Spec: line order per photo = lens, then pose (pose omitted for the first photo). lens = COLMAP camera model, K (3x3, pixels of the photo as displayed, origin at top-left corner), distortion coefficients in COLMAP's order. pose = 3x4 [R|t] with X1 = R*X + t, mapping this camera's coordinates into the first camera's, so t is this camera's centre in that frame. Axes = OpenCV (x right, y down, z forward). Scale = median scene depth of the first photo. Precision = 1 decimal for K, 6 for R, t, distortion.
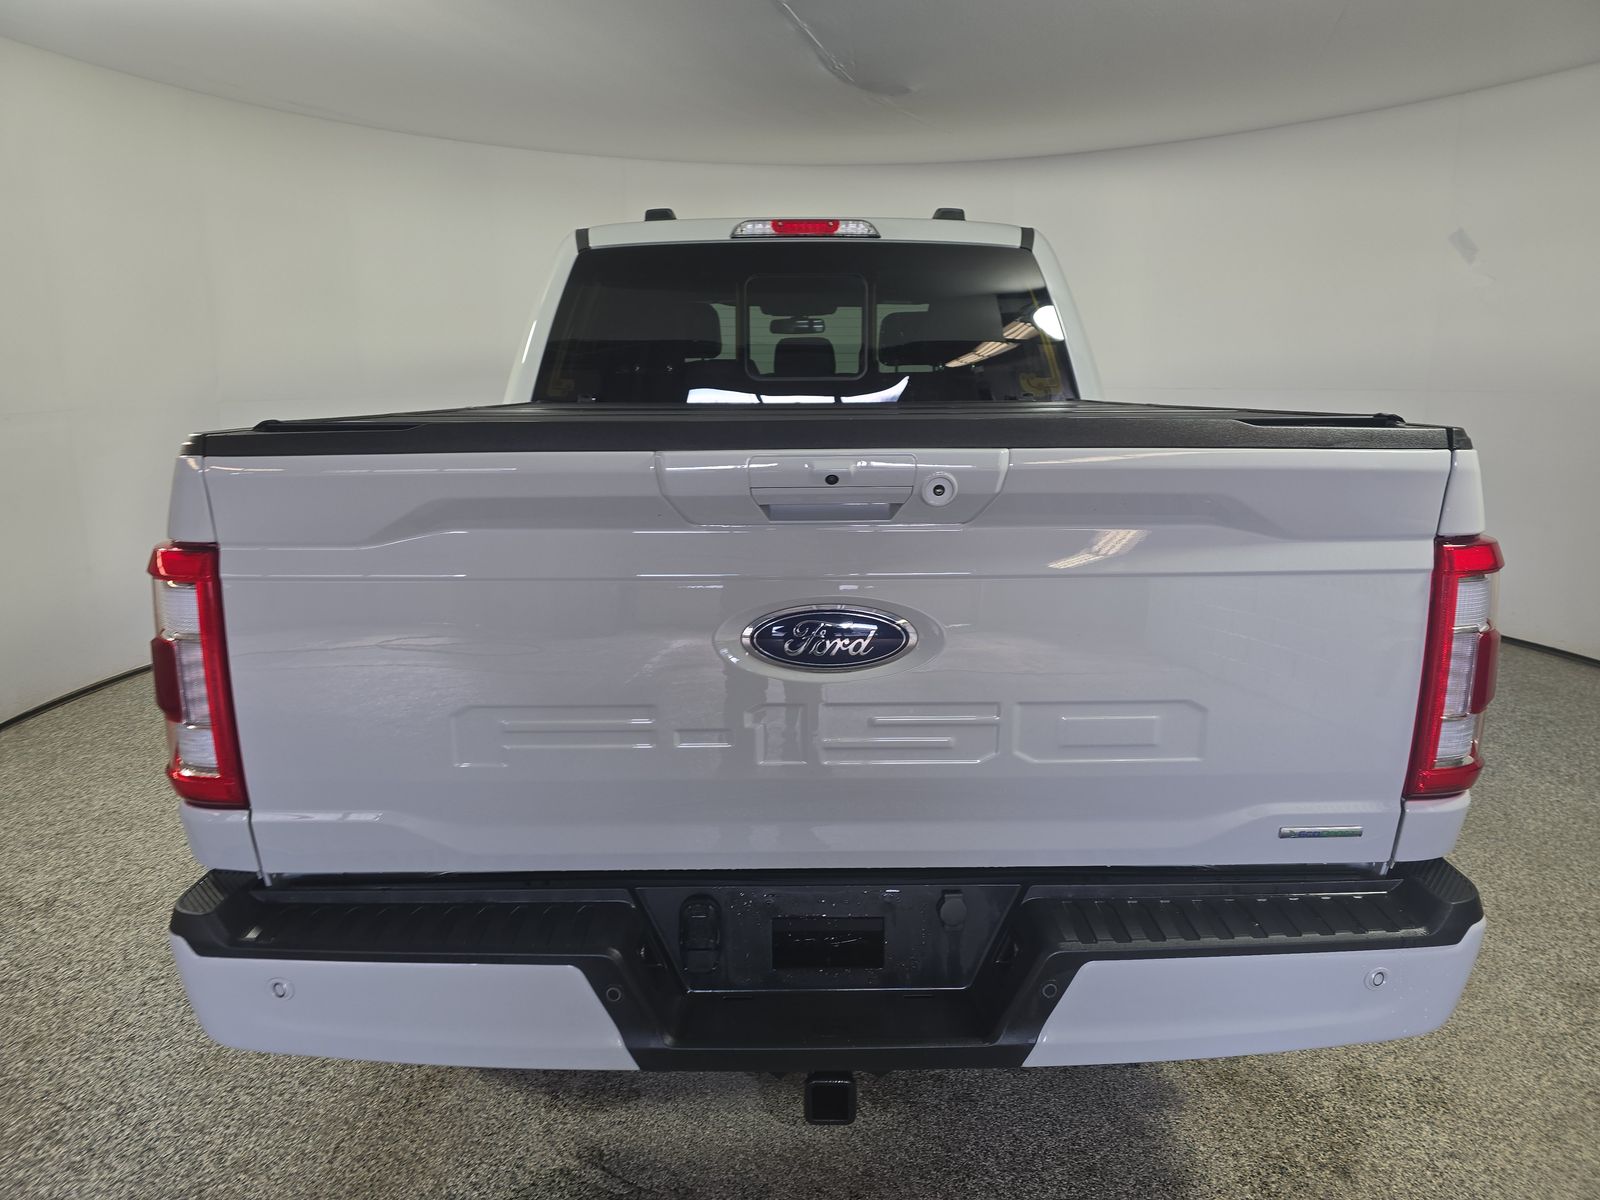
lens RADIAL K [[1087.2, 0, 800.0], [0, 1087.2, 600.0], [0, 0, 1]] dist [0.082259, -0.110663]
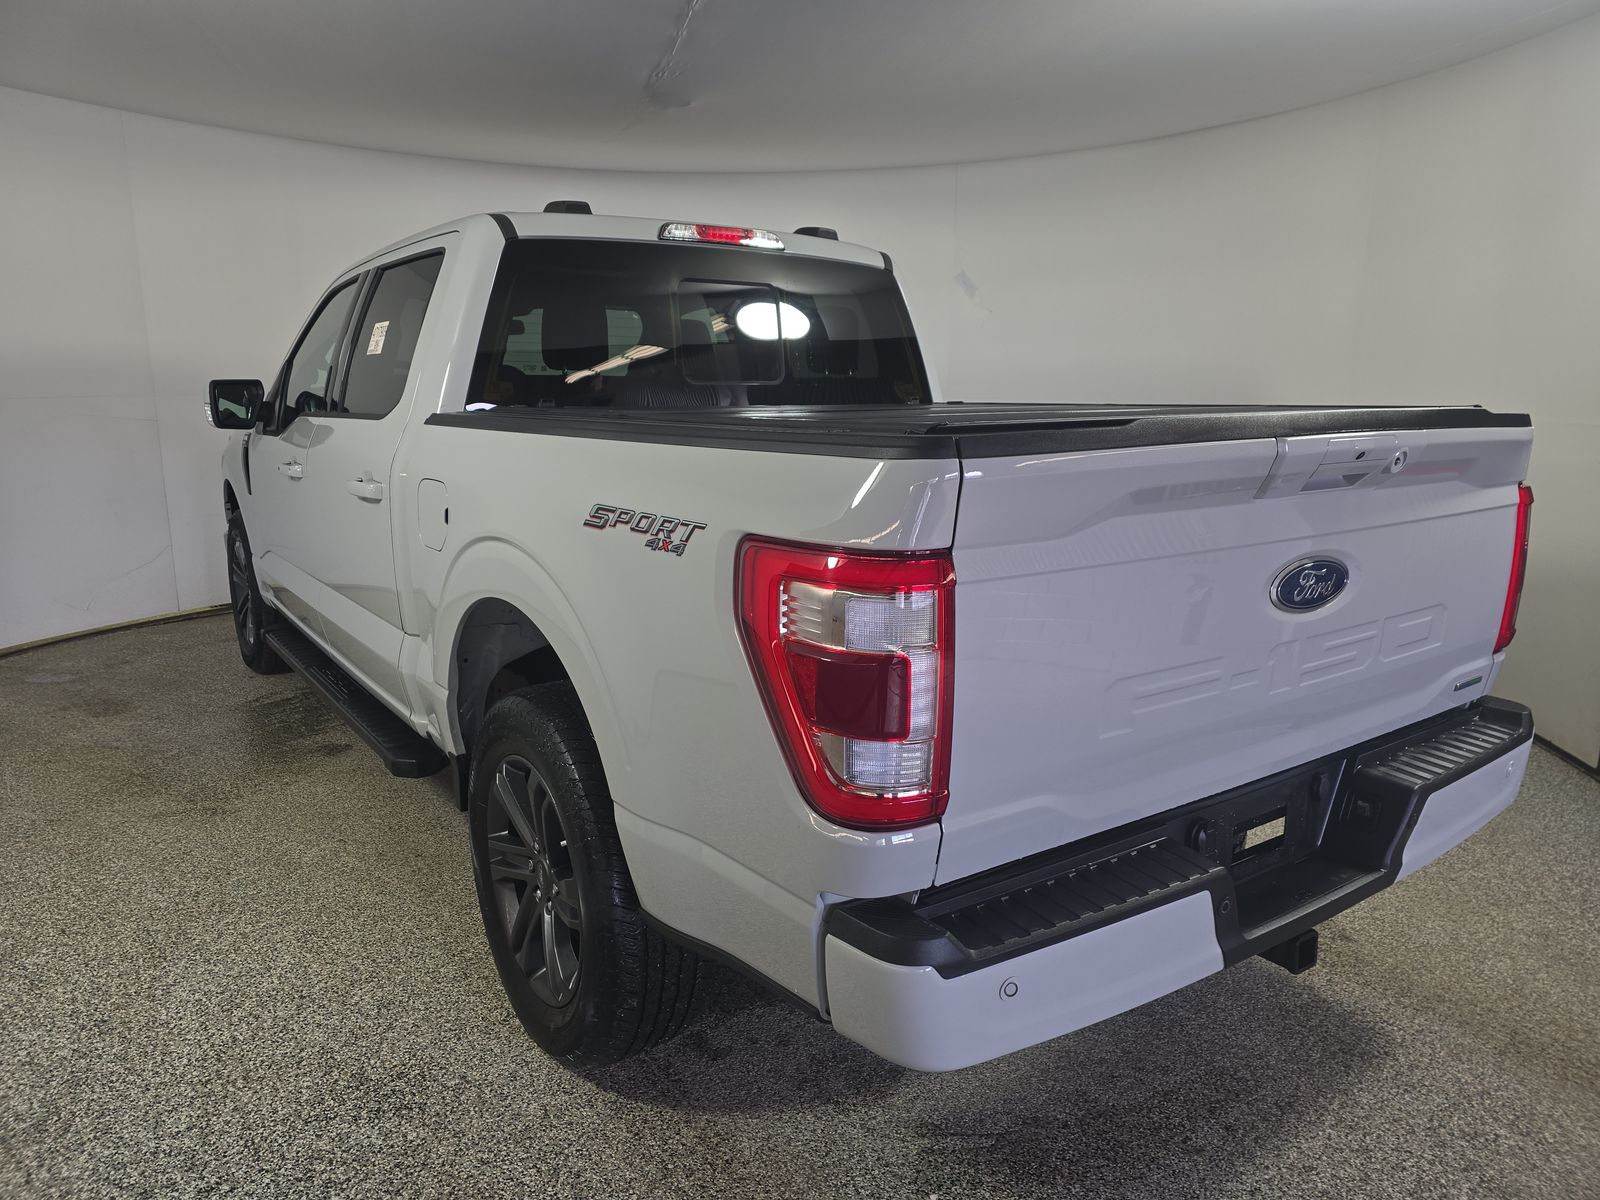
lens RADIAL K [[1087.2, 0, 800.0], [0, 1087.2, 600.0], [0, 0, 1]] dist [0.082259, -0.110663]
pose [[0.820231, -0.104750, 0.562360, -0.548801], [0.109126, 0.993690, 0.025928, -0.020567], [-0.561527, 0.040102, 0.826486, 0.130223]]
